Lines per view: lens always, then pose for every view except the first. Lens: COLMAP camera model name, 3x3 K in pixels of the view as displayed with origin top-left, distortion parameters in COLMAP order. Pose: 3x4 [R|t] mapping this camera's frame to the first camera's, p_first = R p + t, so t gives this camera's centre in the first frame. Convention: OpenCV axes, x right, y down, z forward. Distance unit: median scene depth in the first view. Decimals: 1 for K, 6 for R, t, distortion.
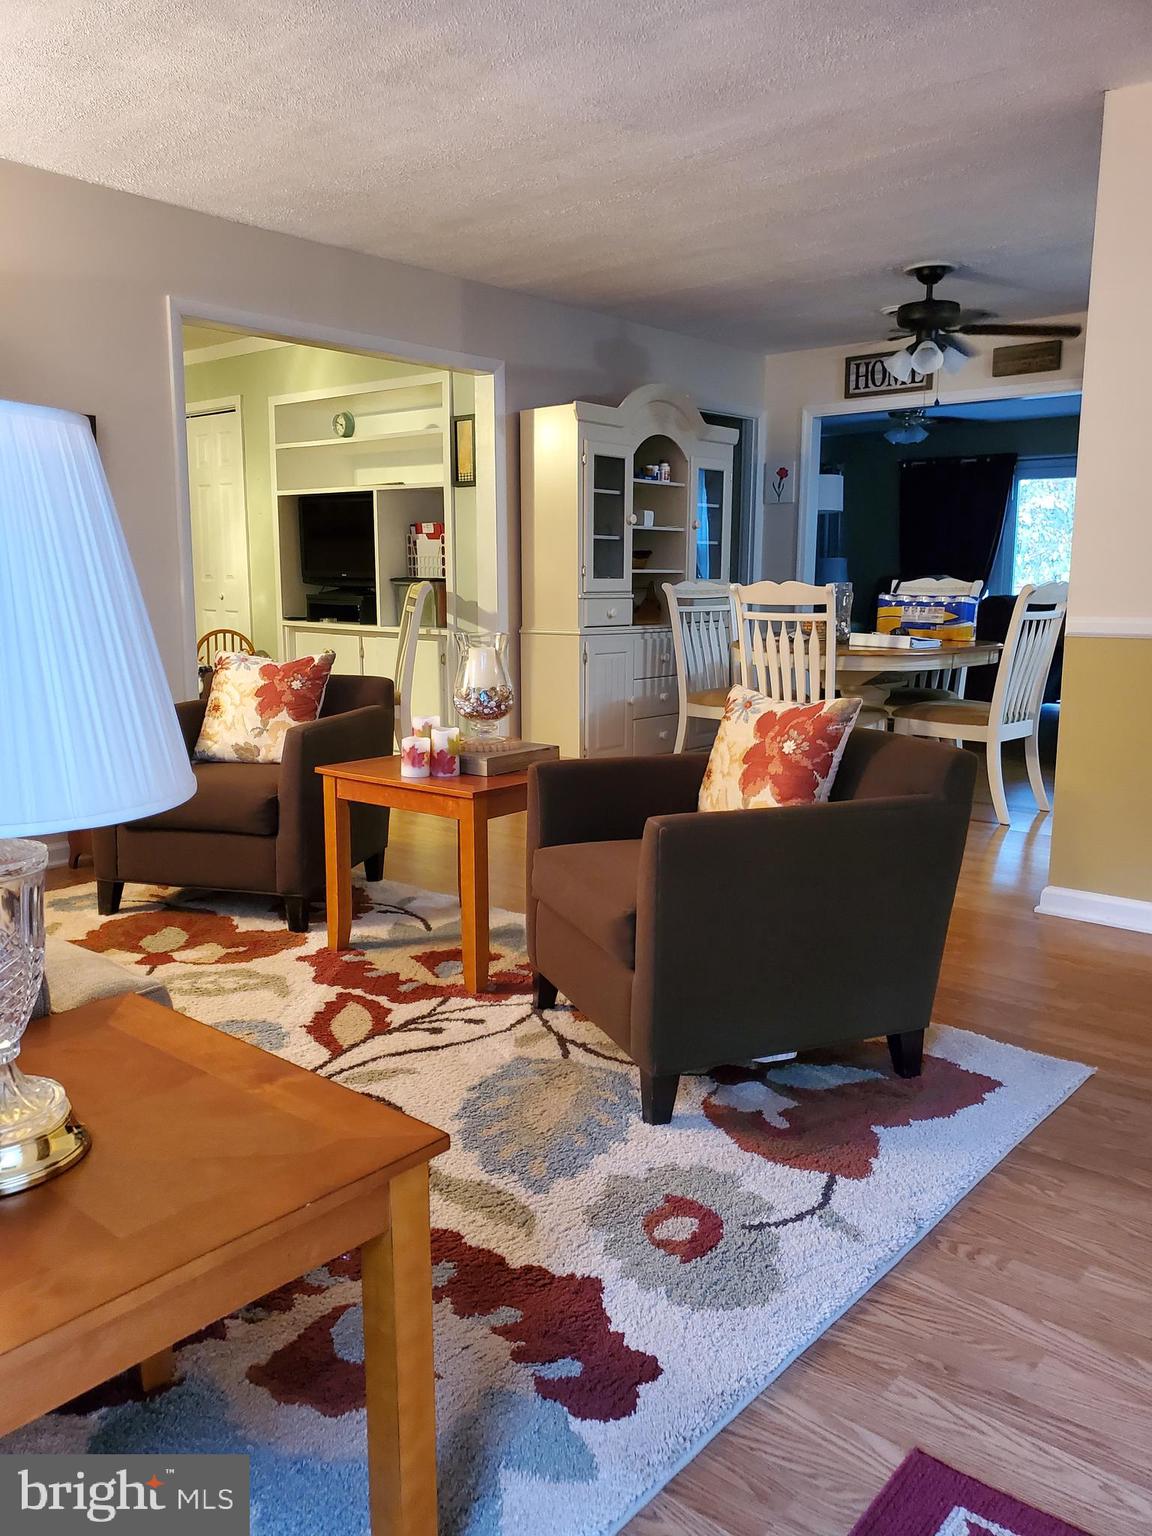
lens RADIAL K [[1185.6, 0, 576.0], [0, 1185.6, 768.0], [0, 0, 1]] dist [0.000151, -0.001588]
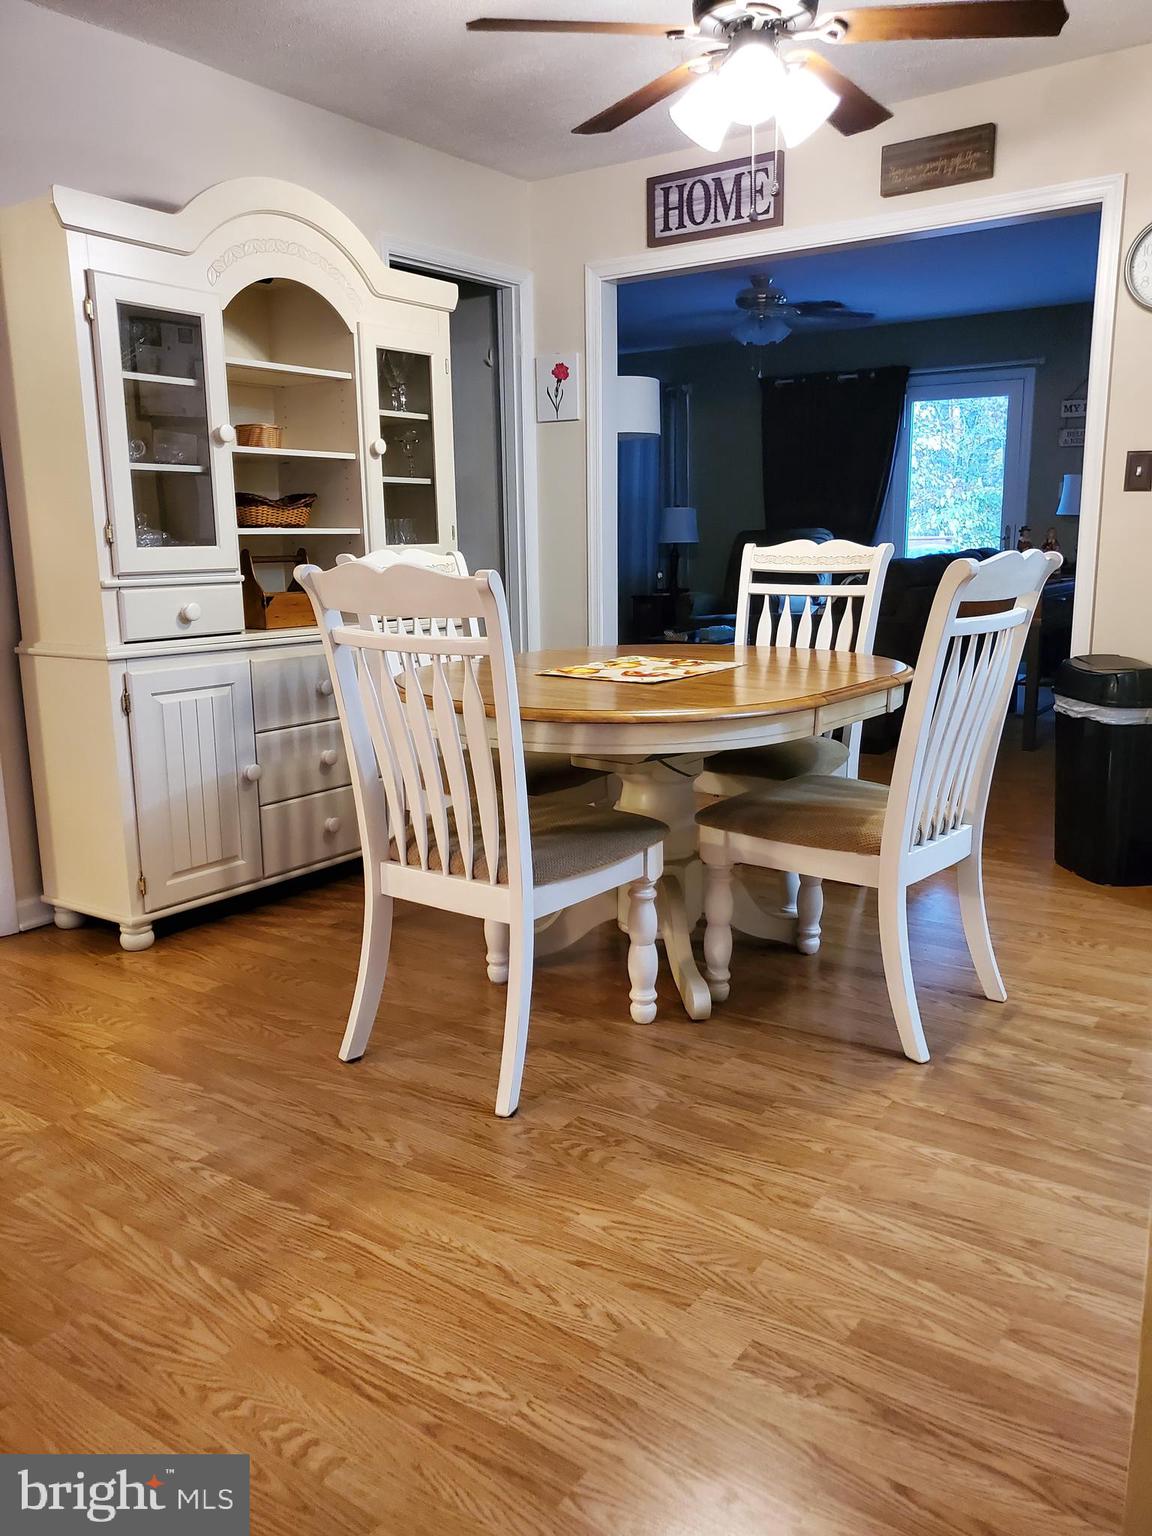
lens RADIAL K [[1185.6, 0, 576.0], [0, 1185.6, 768.0], [0, 0, 1]] dist [0.000151, -0.001588]
pose [[0.995862, -0.023874, 0.087689, 0.130544], [0.020187, 0.998884, 0.042701, -0.067217], [-0.088611, -0.040755, 0.995232, 0.380810]]
